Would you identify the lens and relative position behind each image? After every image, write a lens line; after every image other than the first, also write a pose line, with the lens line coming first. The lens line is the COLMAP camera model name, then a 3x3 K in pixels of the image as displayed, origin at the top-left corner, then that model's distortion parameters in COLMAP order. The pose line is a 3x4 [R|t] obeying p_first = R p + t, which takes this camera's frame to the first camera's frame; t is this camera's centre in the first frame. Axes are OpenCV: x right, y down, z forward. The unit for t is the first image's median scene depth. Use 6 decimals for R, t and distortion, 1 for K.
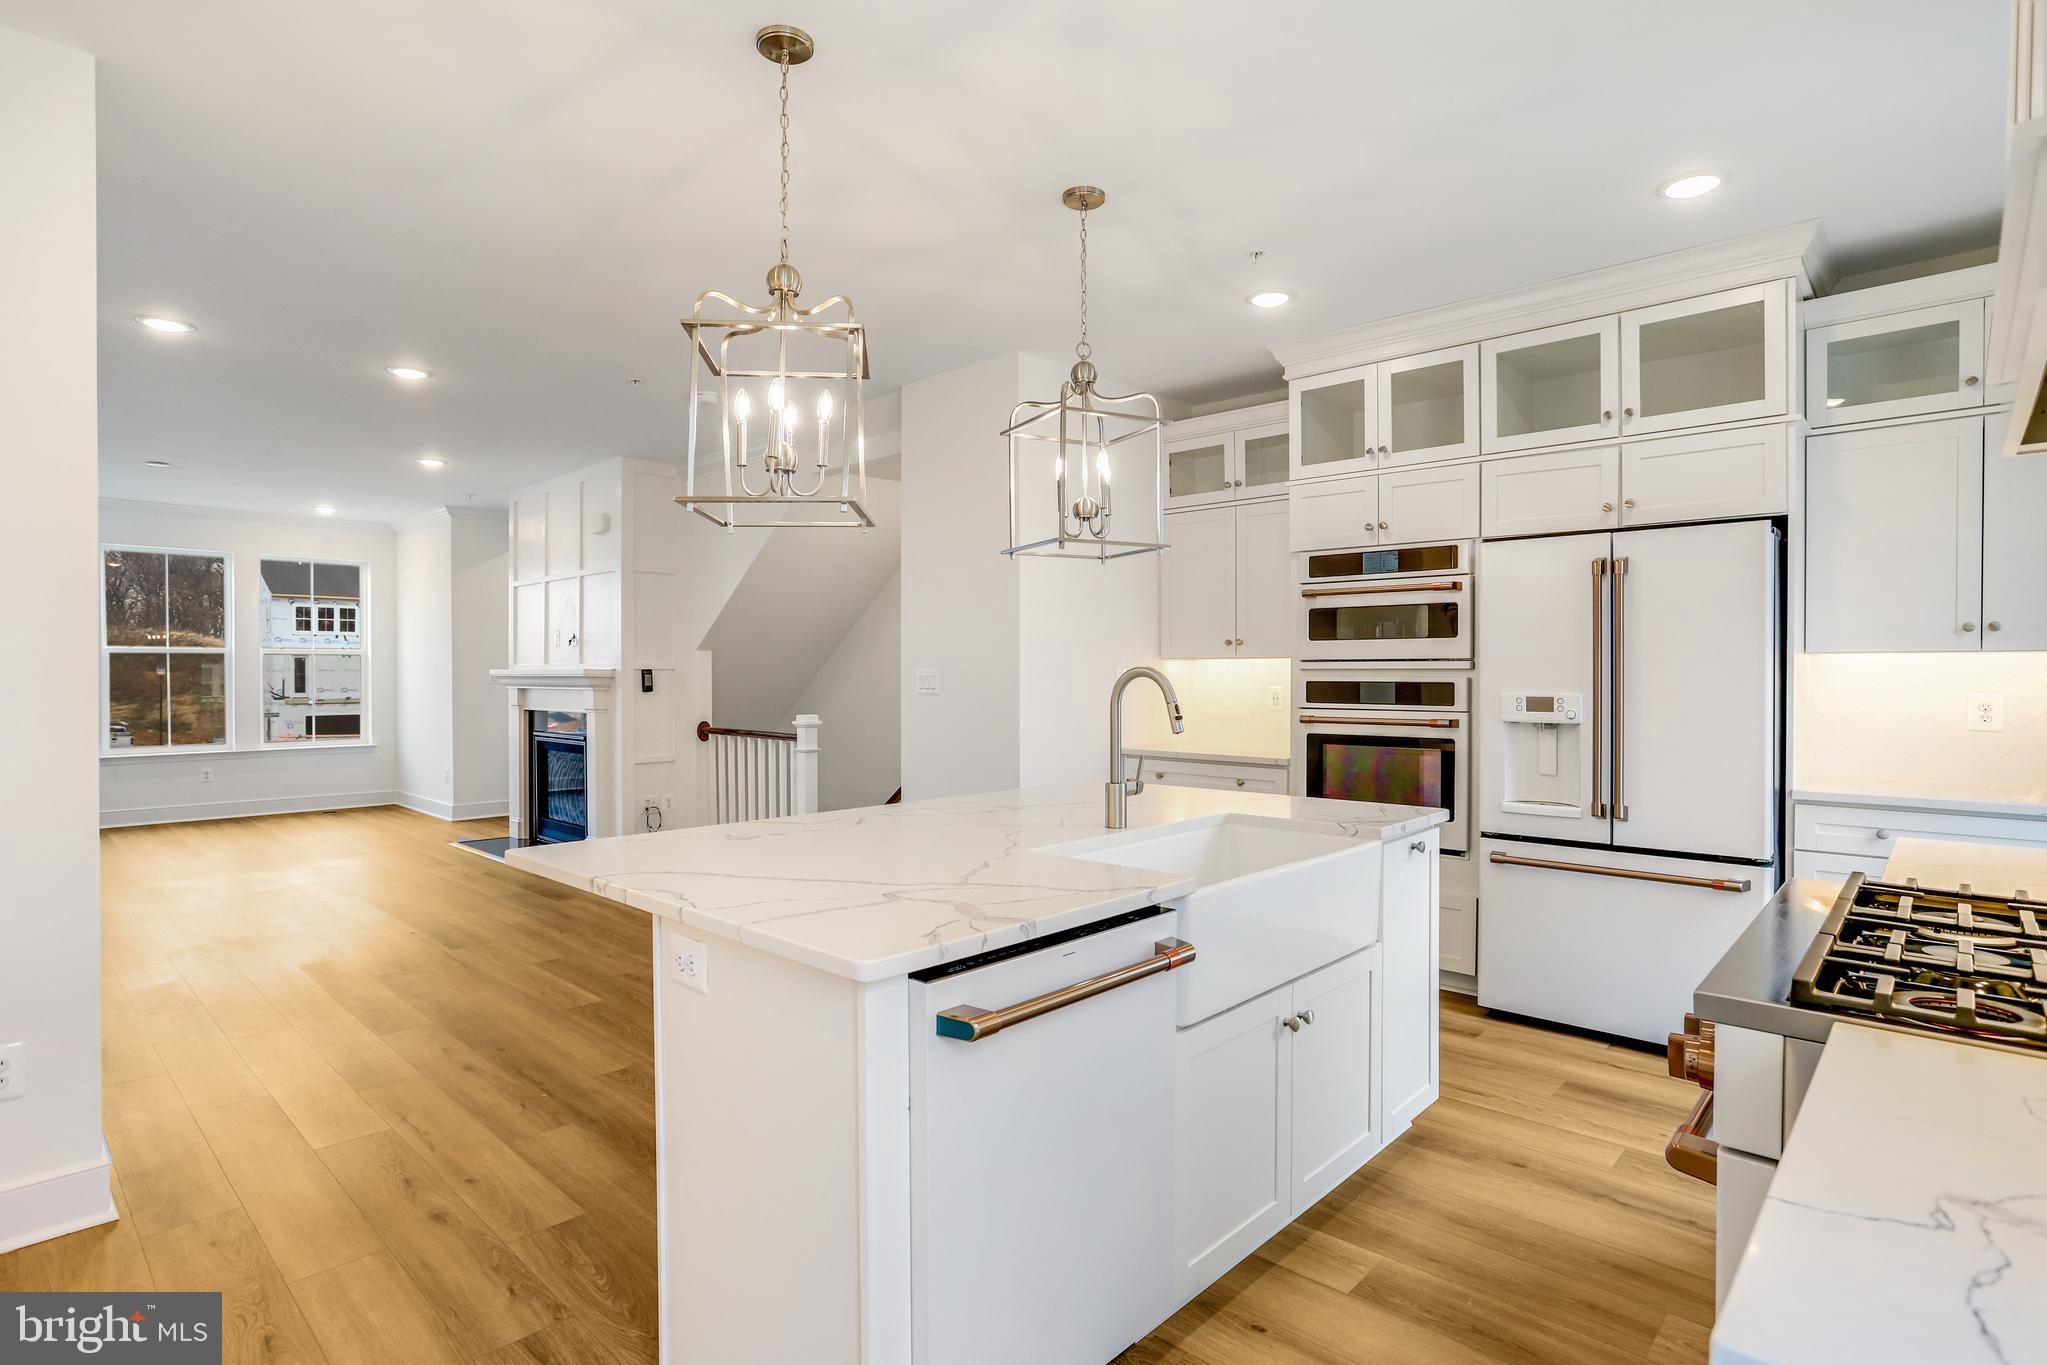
lens RADIAL K [[1026.2, 0, 1023.5], [0, 1026.2, 682.5], [0, 0, 1]] dist [-0.054410, 0.033661]
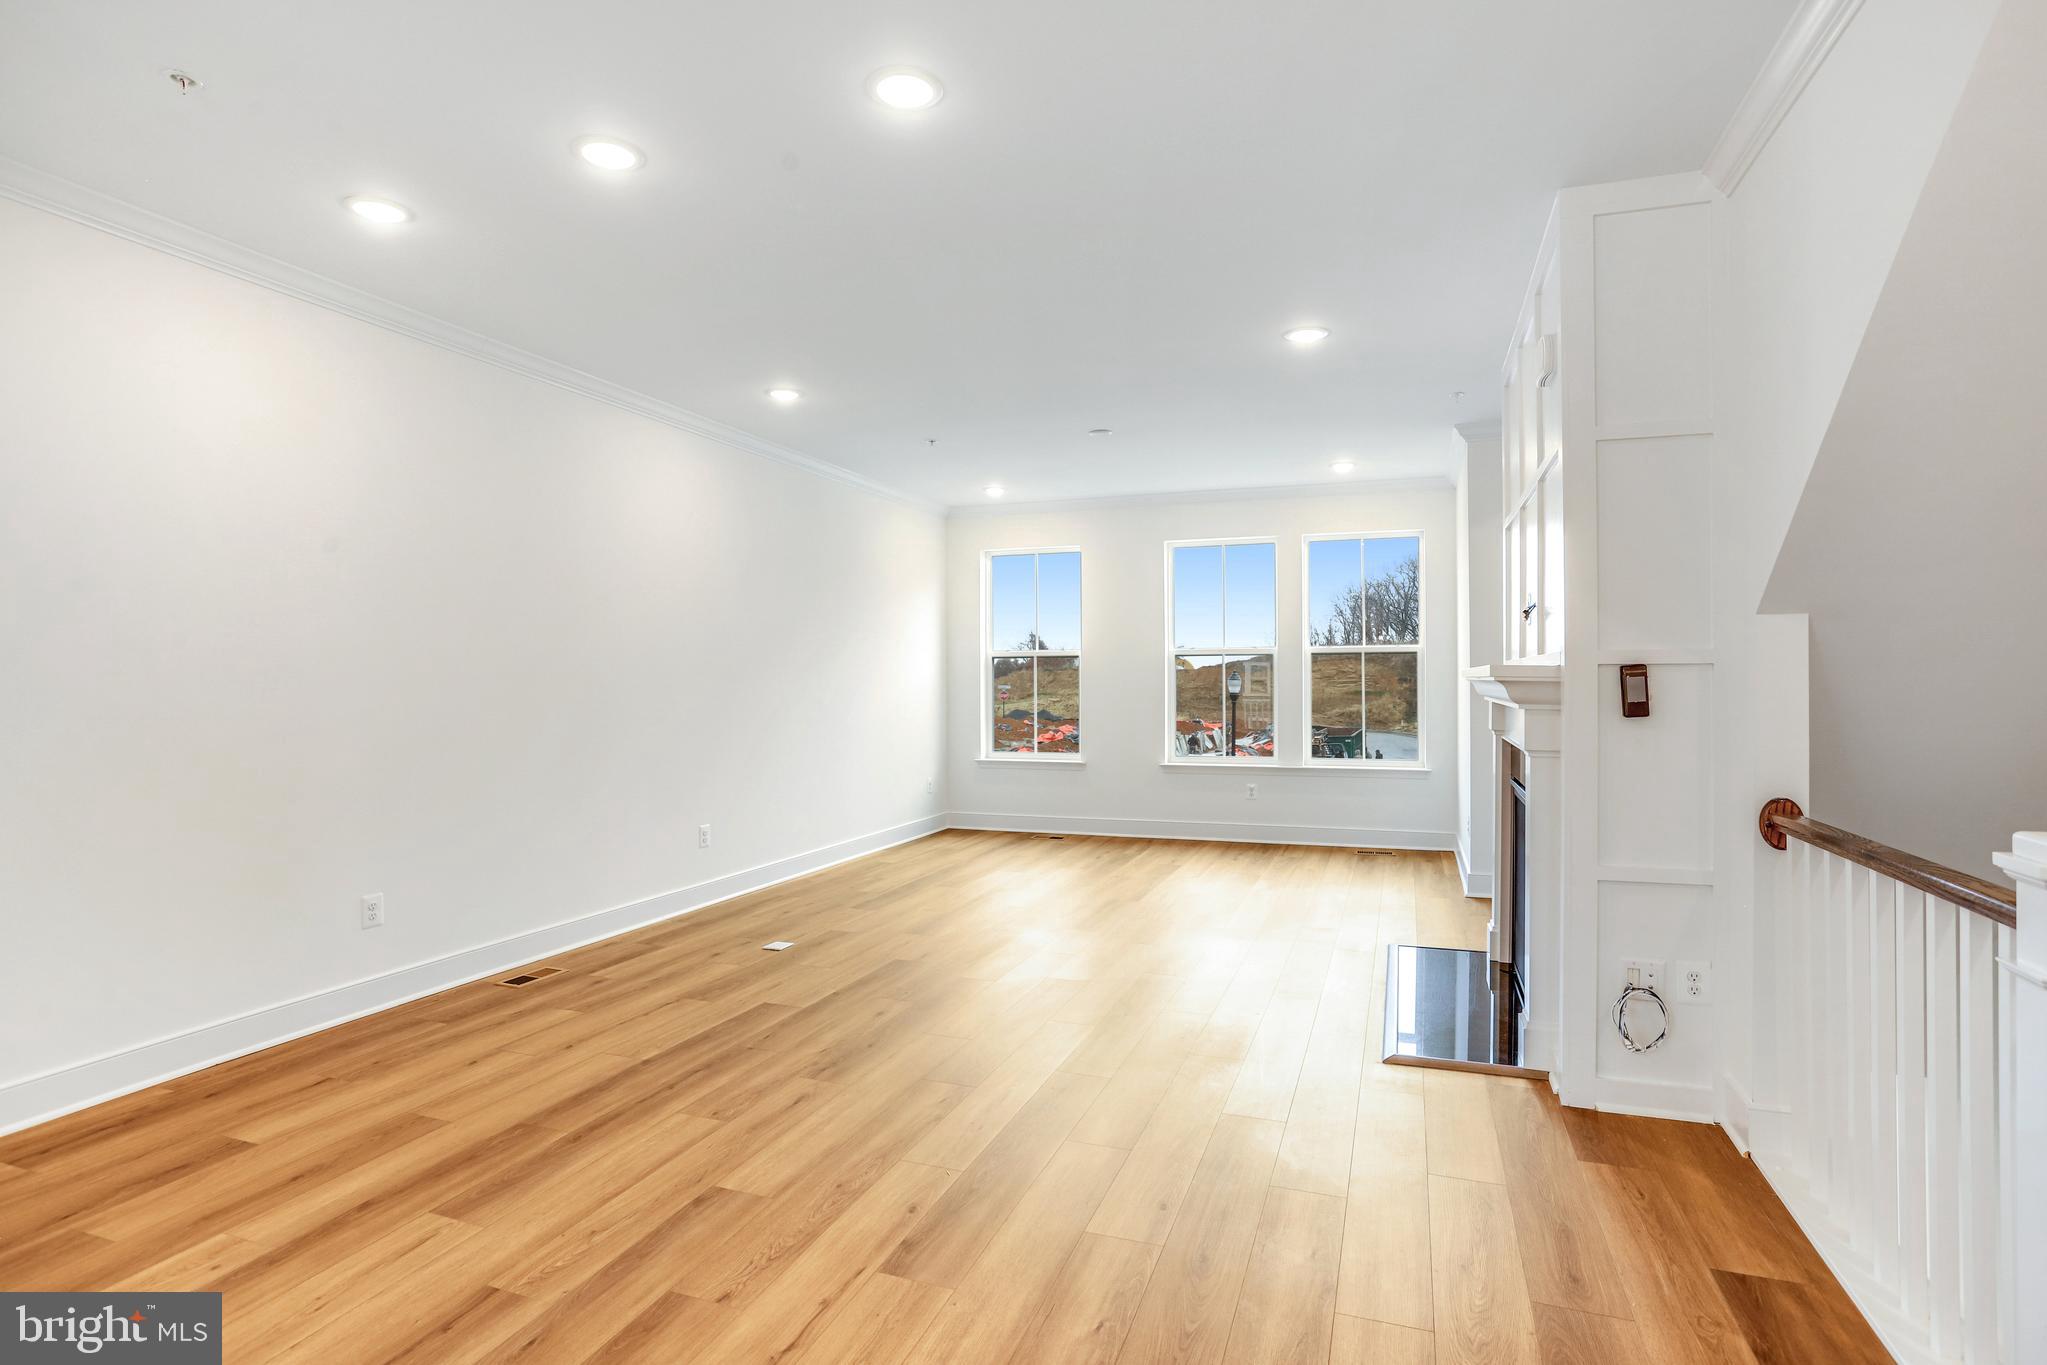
lens RADIAL K [[1026.2, 0, 1023.5], [0, 1026.2, 682.5], [0, 0, 1]] dist [-0.054410, 0.033661]
pose [[0.381964, 0.002998, -0.924173, -0.063747], [-0.005744, 0.999983, 0.000870, -0.003549], [0.924160, 0.004976, 0.381974, 0.516022]]
